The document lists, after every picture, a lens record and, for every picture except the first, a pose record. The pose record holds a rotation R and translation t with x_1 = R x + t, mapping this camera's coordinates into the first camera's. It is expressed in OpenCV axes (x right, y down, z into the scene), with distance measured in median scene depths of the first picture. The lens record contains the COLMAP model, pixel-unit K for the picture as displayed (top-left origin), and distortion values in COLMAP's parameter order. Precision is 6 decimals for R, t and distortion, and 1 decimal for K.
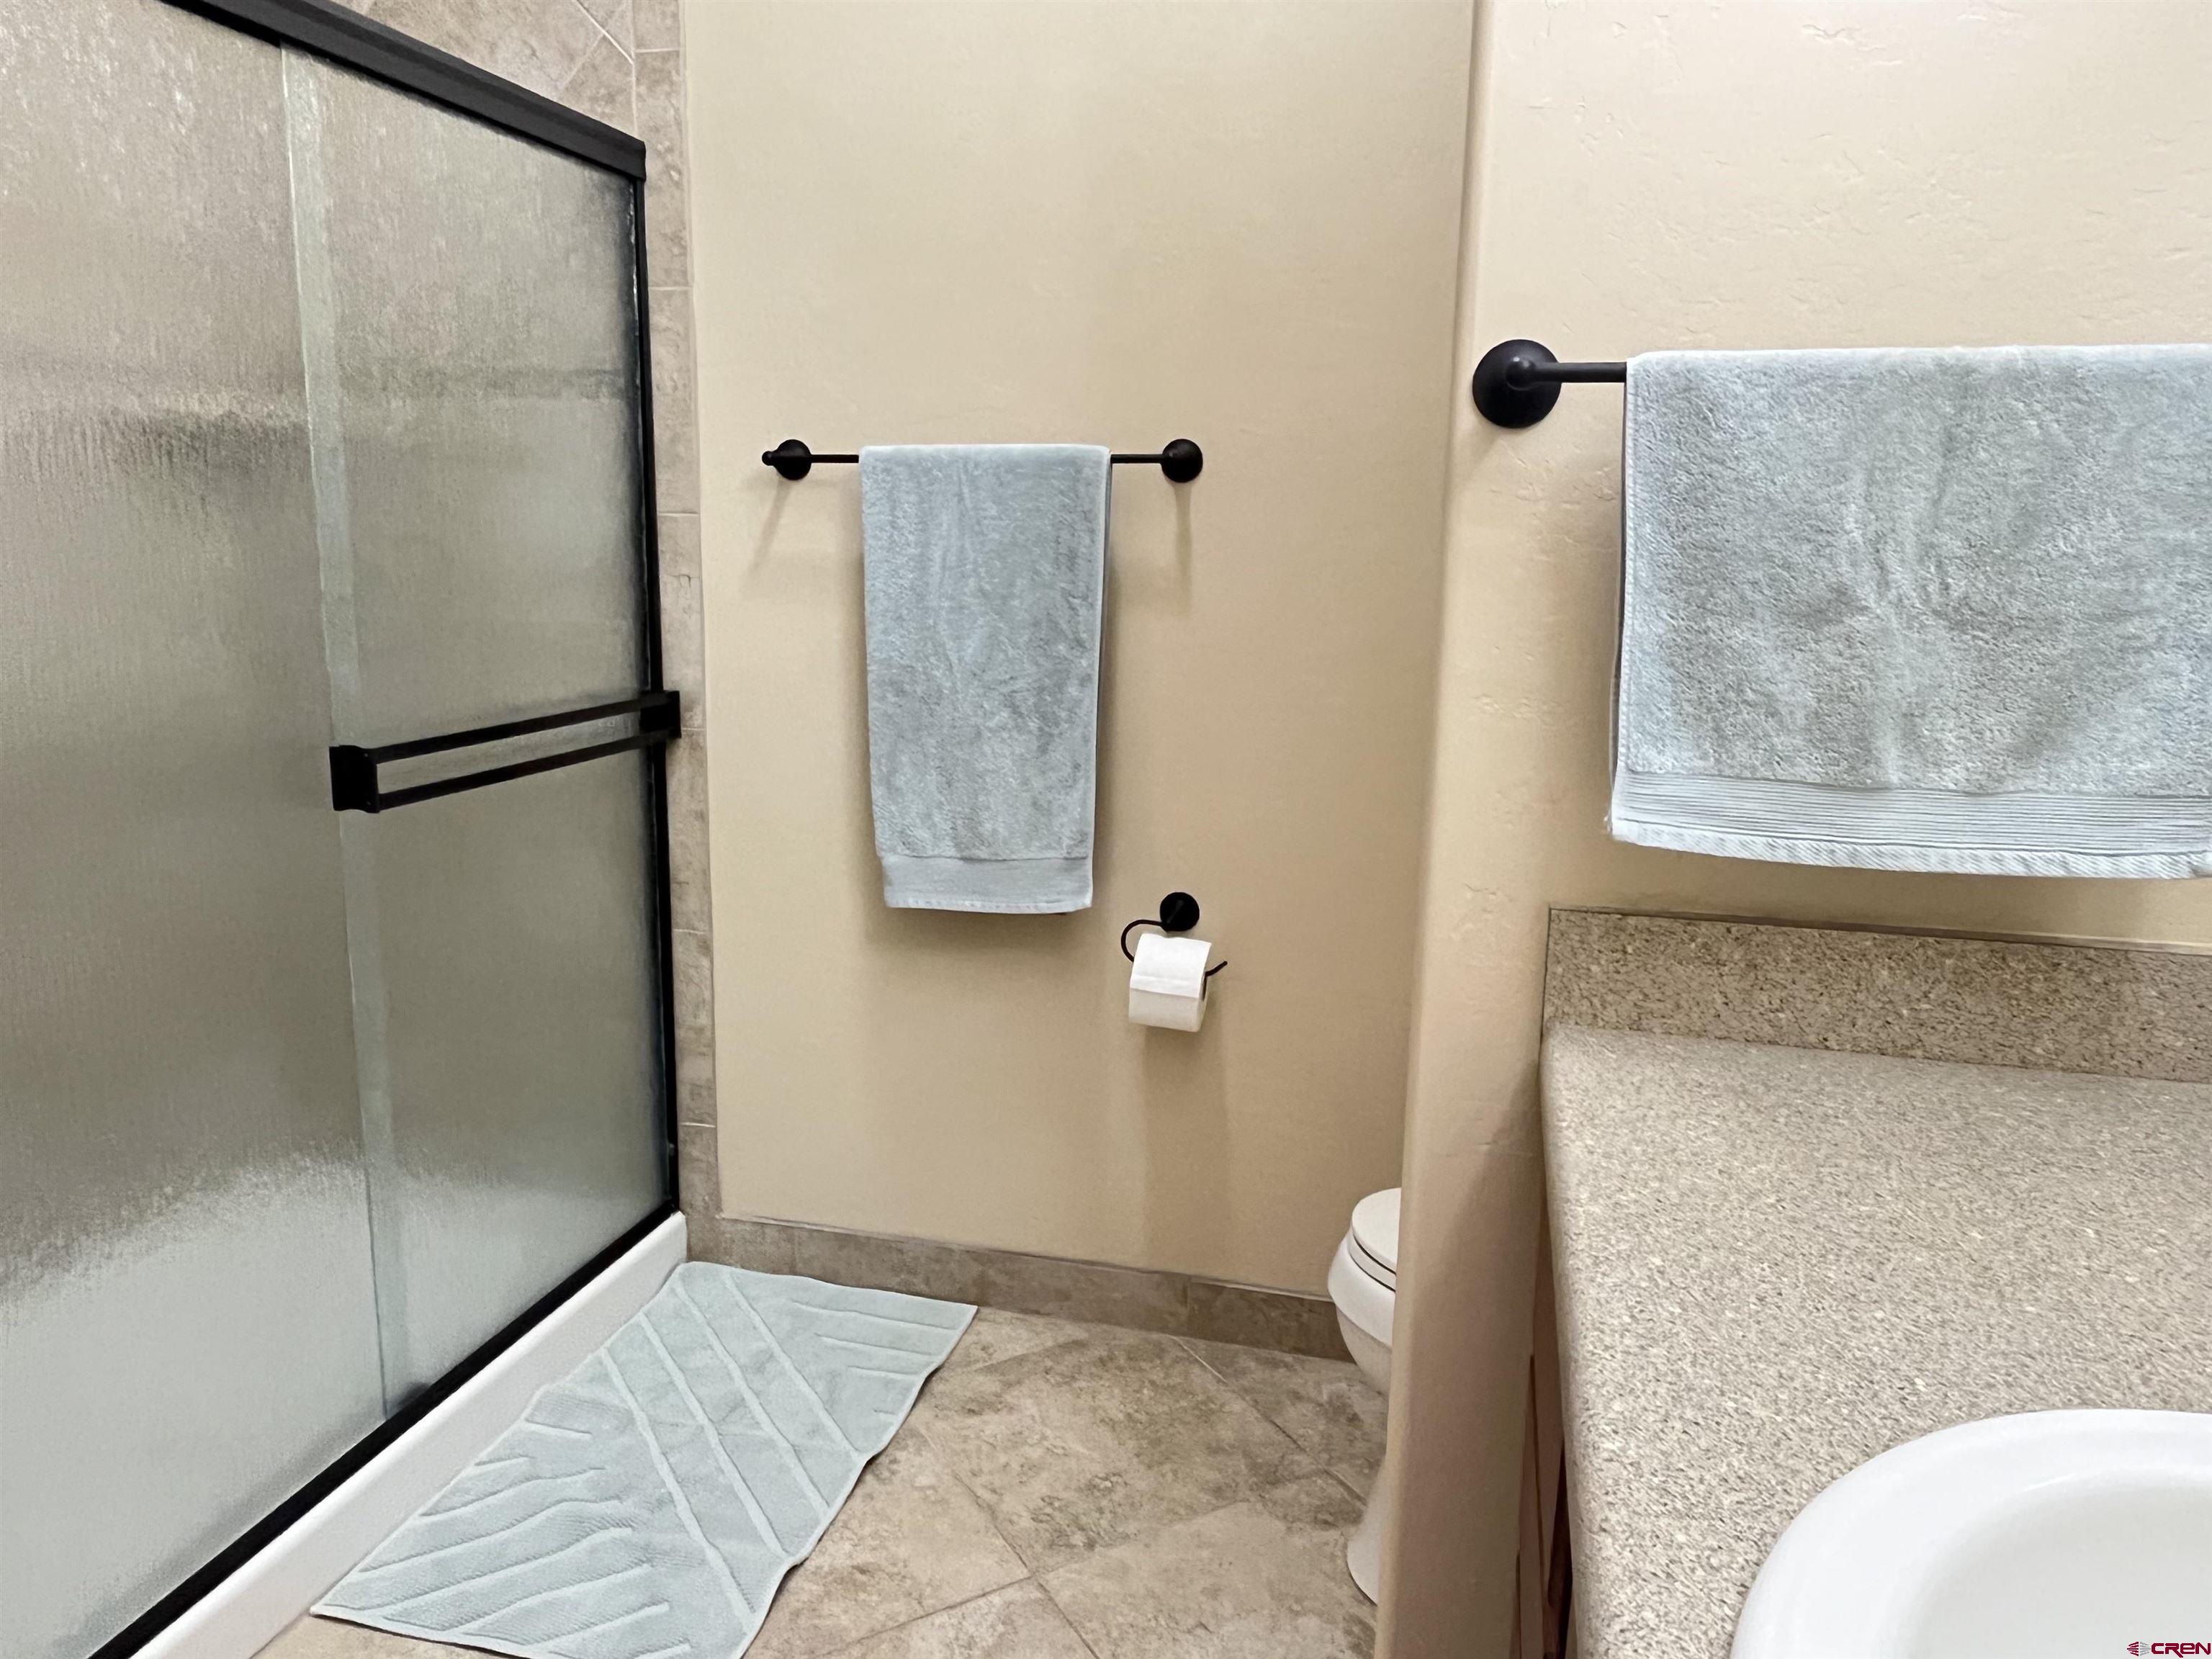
lens RADIAL K [[1516.5, 0, 1106.0], [0, 1516.5, 829.5], [0, 0, 1]] dist [0.002961, 0.002231]
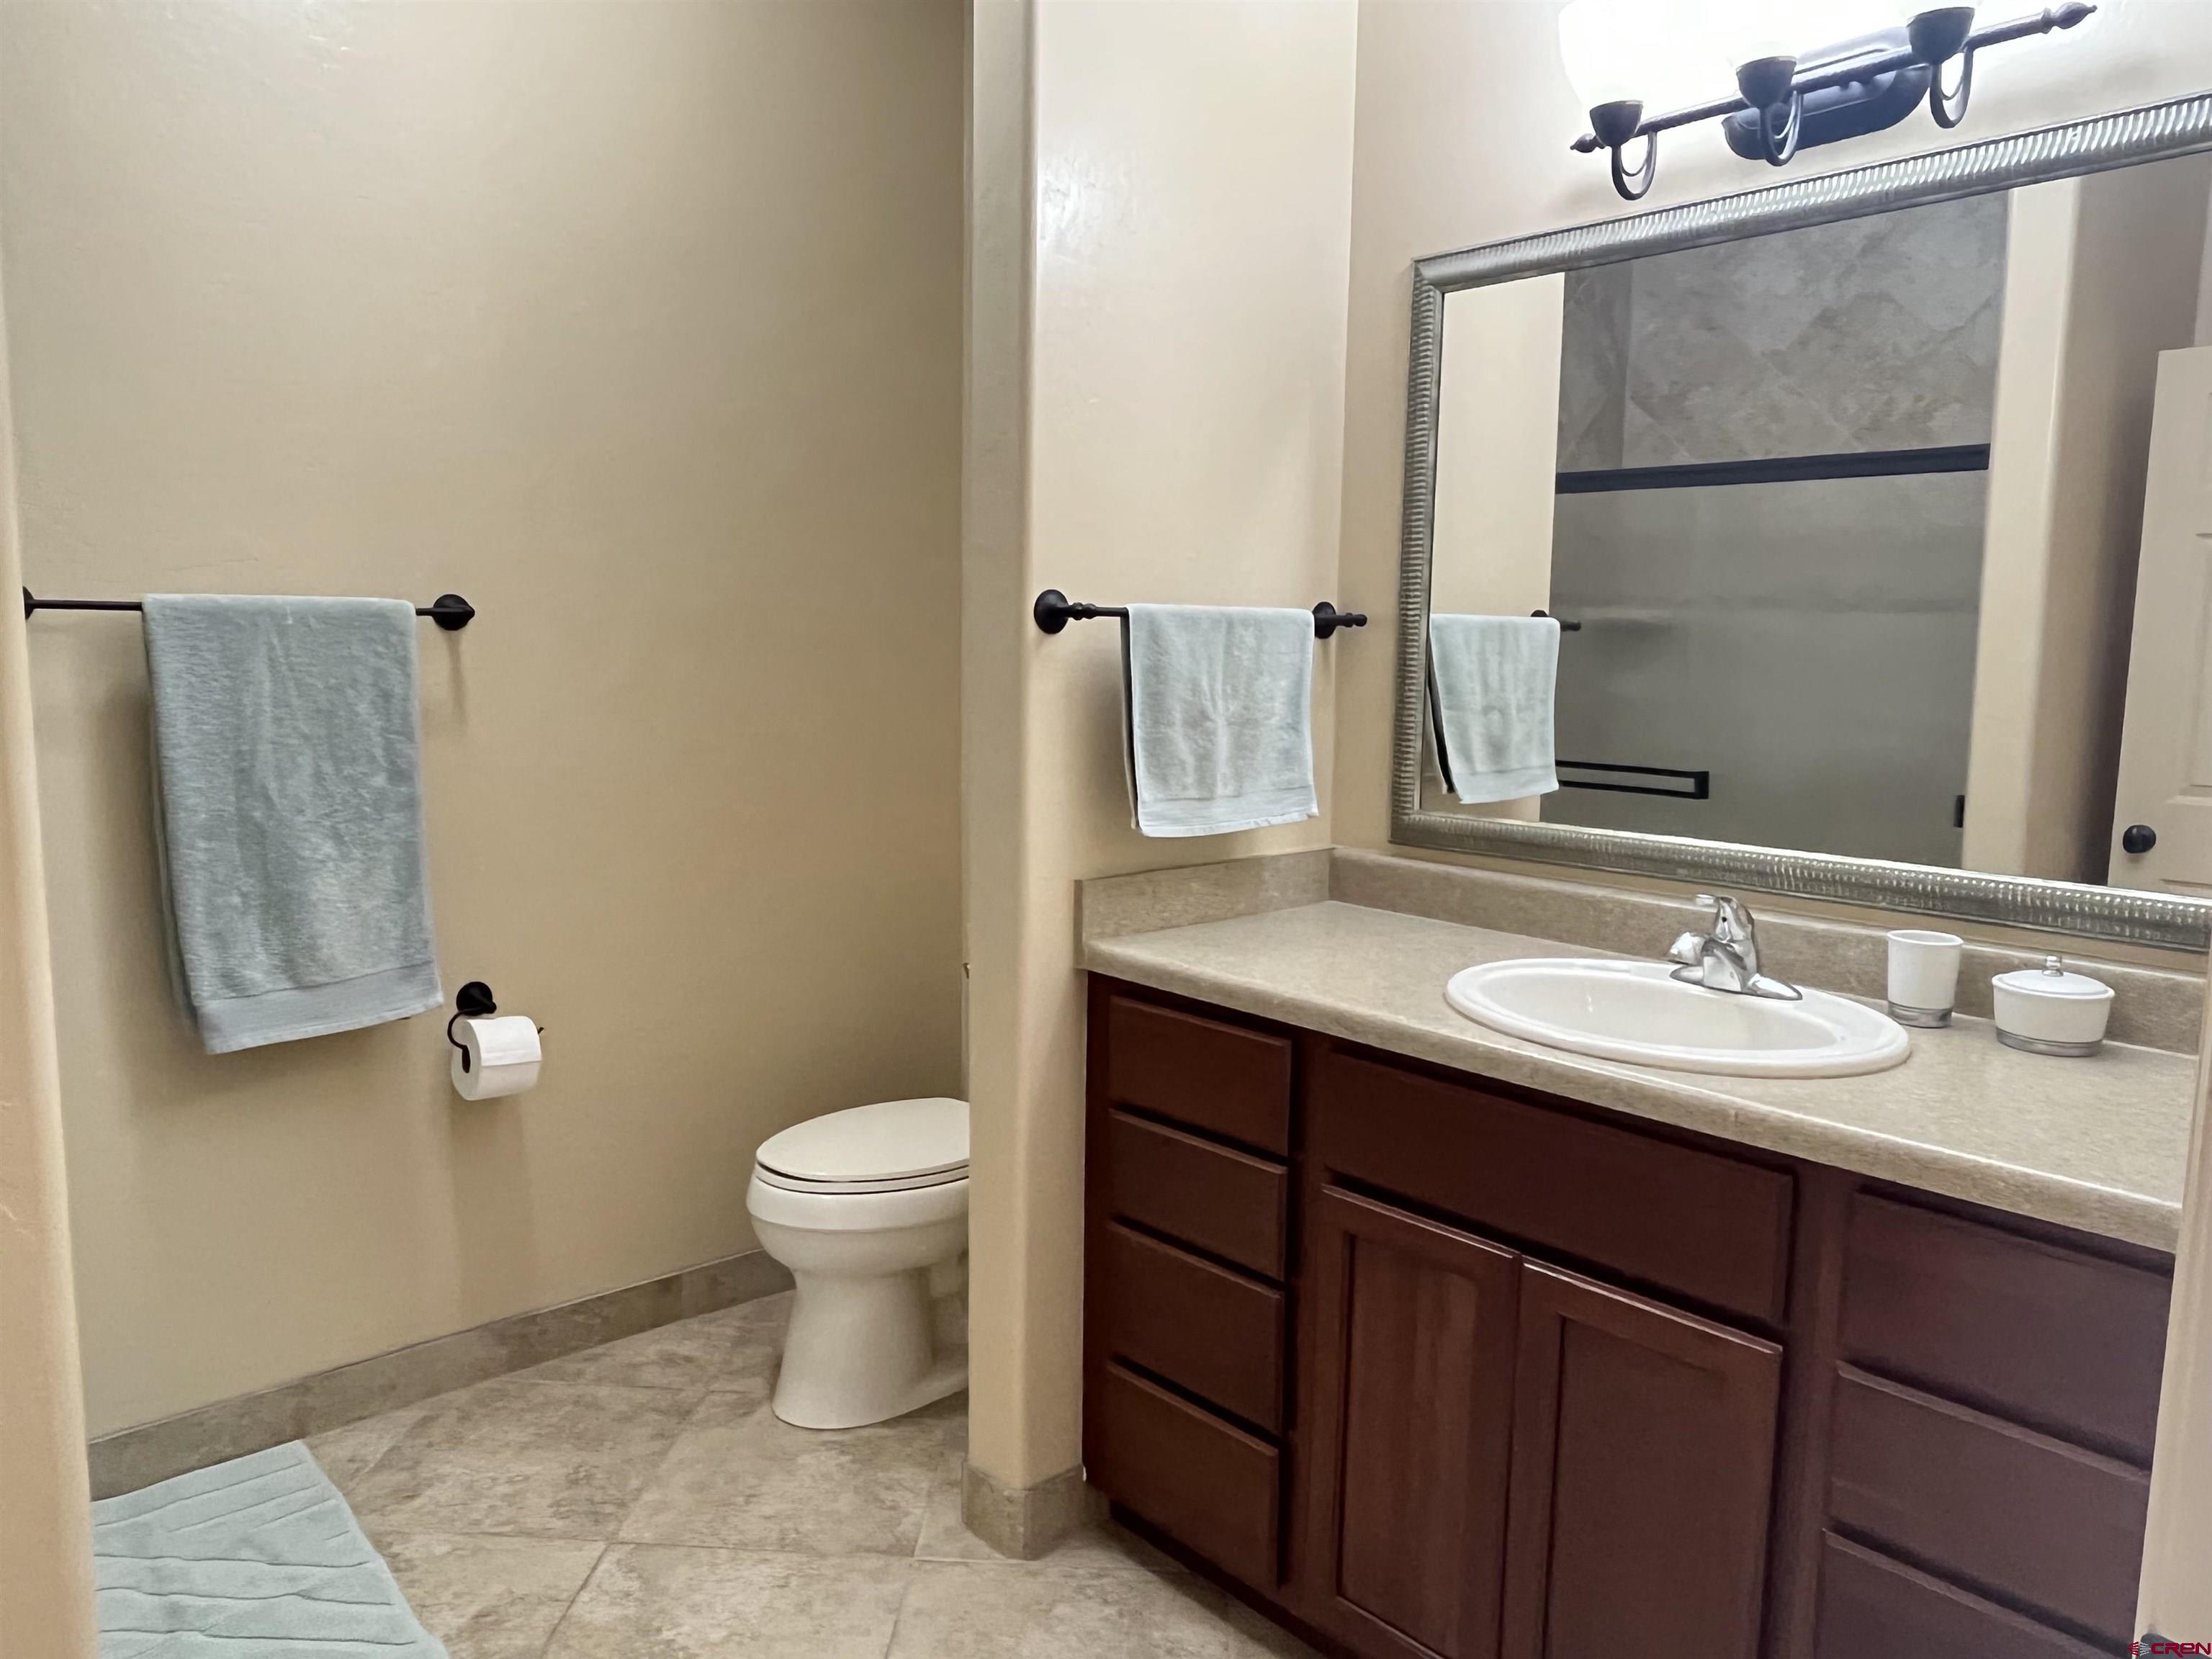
lens RADIAL K [[1516.5, 0, 1106.0], [0, 1516.5, 829.5], [0, 0, 1]] dist [0.002961, 0.002231]
pose [[0.540133, -0.111457, 0.834166, -0.672906], [0.156897, 0.987150, 0.030306, -0.034173], [-0.826825, 0.114509, 0.550680, -0.043413]]
